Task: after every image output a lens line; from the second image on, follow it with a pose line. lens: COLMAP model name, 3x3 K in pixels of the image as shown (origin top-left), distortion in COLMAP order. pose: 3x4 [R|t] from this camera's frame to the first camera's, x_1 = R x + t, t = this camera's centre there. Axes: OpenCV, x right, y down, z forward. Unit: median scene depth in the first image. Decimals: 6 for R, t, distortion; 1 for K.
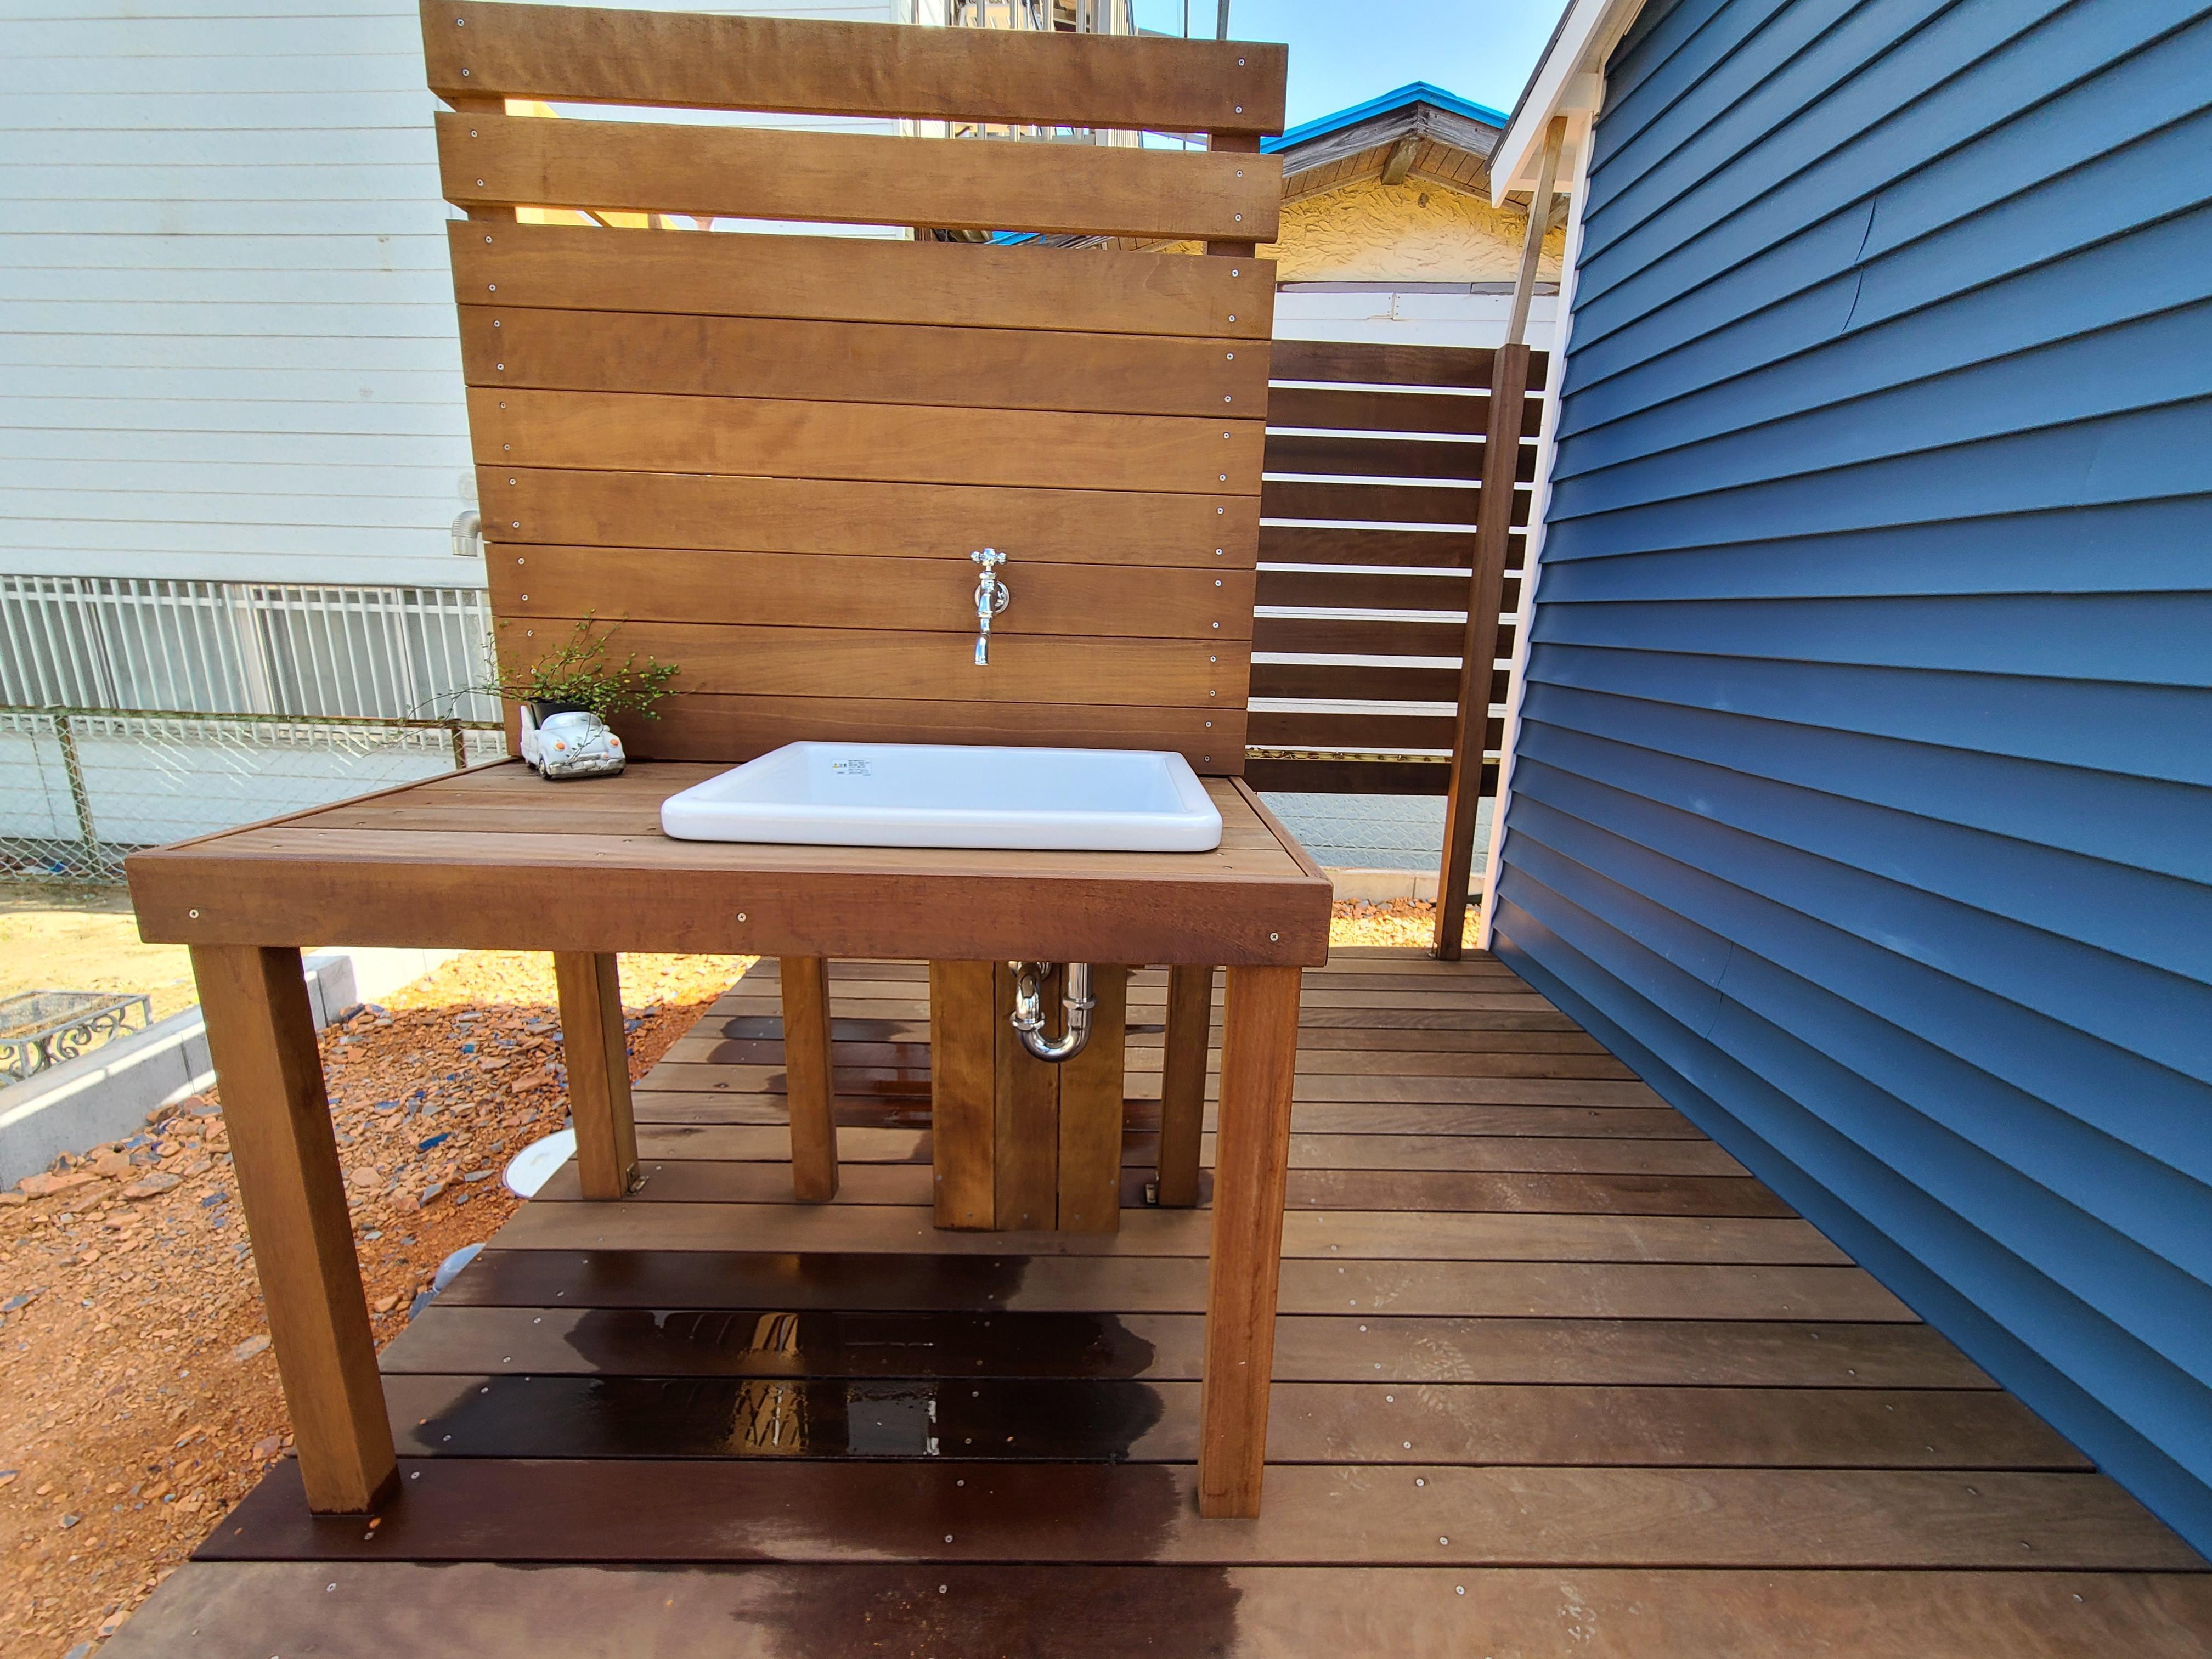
lens RADIAL K [[905.9, 0, 1106.0], [0, 905.9, 829.5], [0, 0, 1]] dist [0.000096, -0.000069]
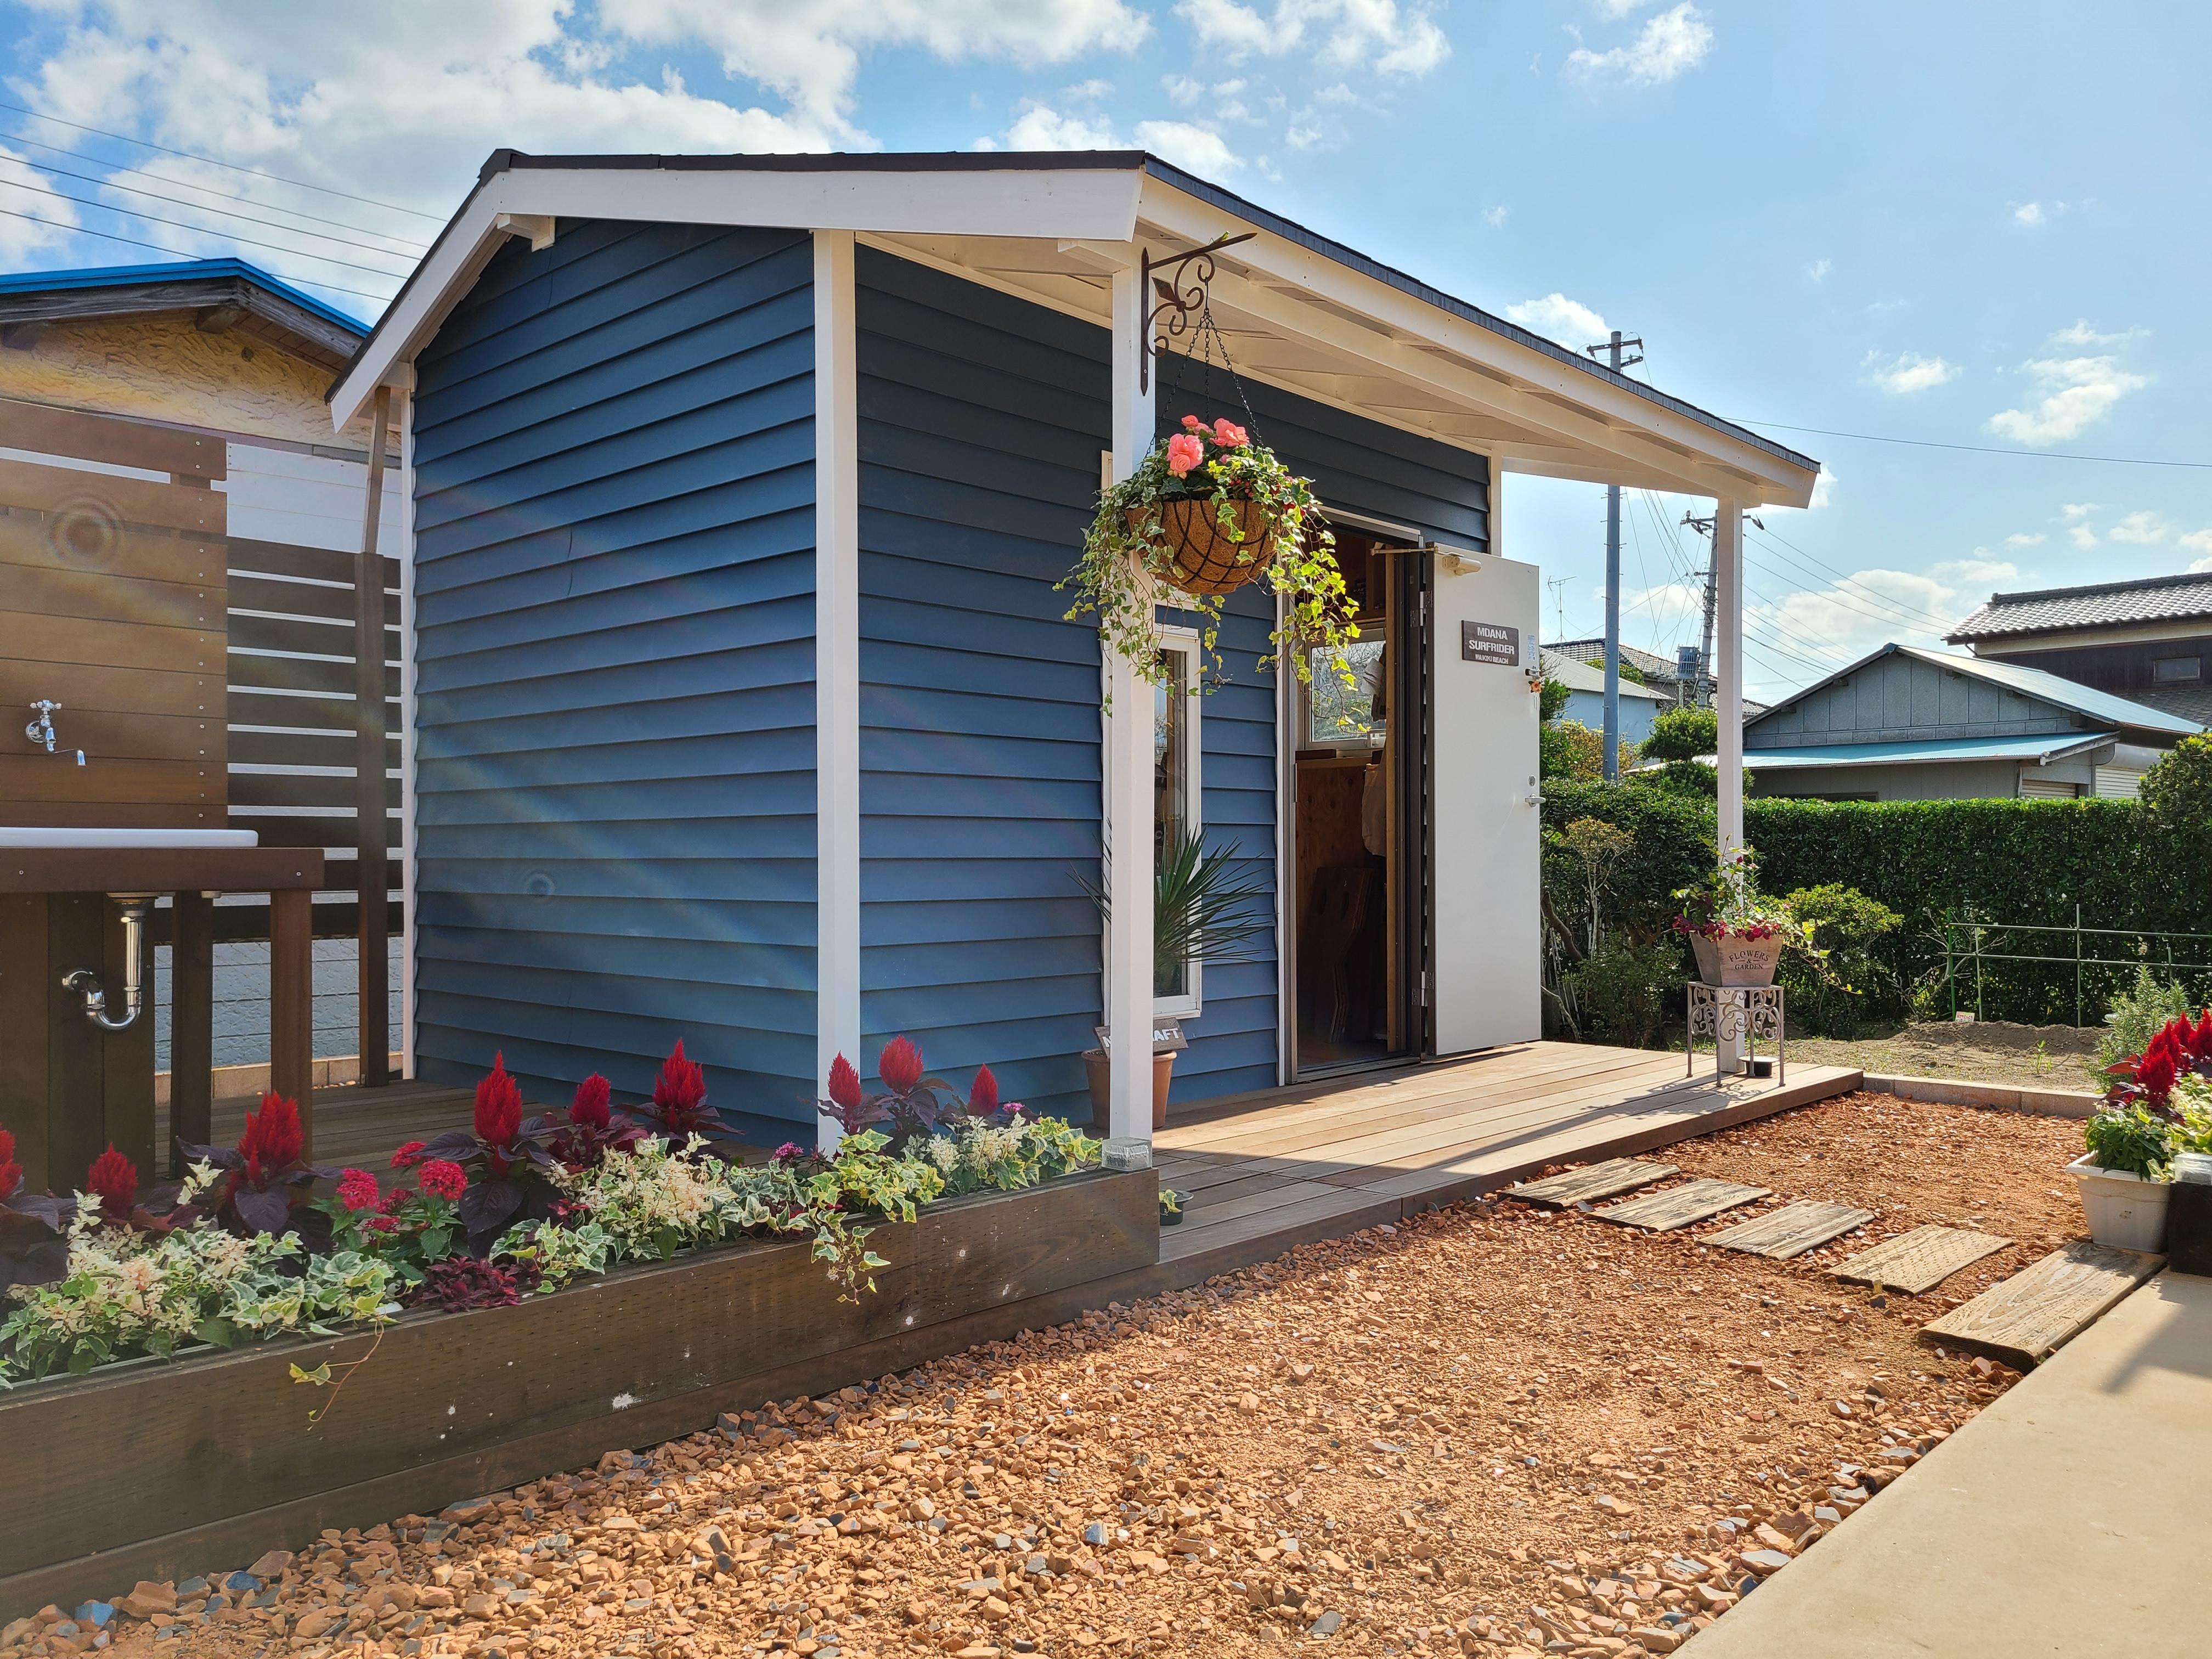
lens RADIAL K [[1688.2, 0, 1106.0], [0, 1688.2, 829.5], [0, 0, 1]] dist [0.020821, 0.000763]
pose [[0.697311, -0.021582, 0.716443, -0.472336], [0.190084, 0.969326, -0.155808, 0.347010], [-0.691104, 0.244831, 0.680024, -1.078541]]
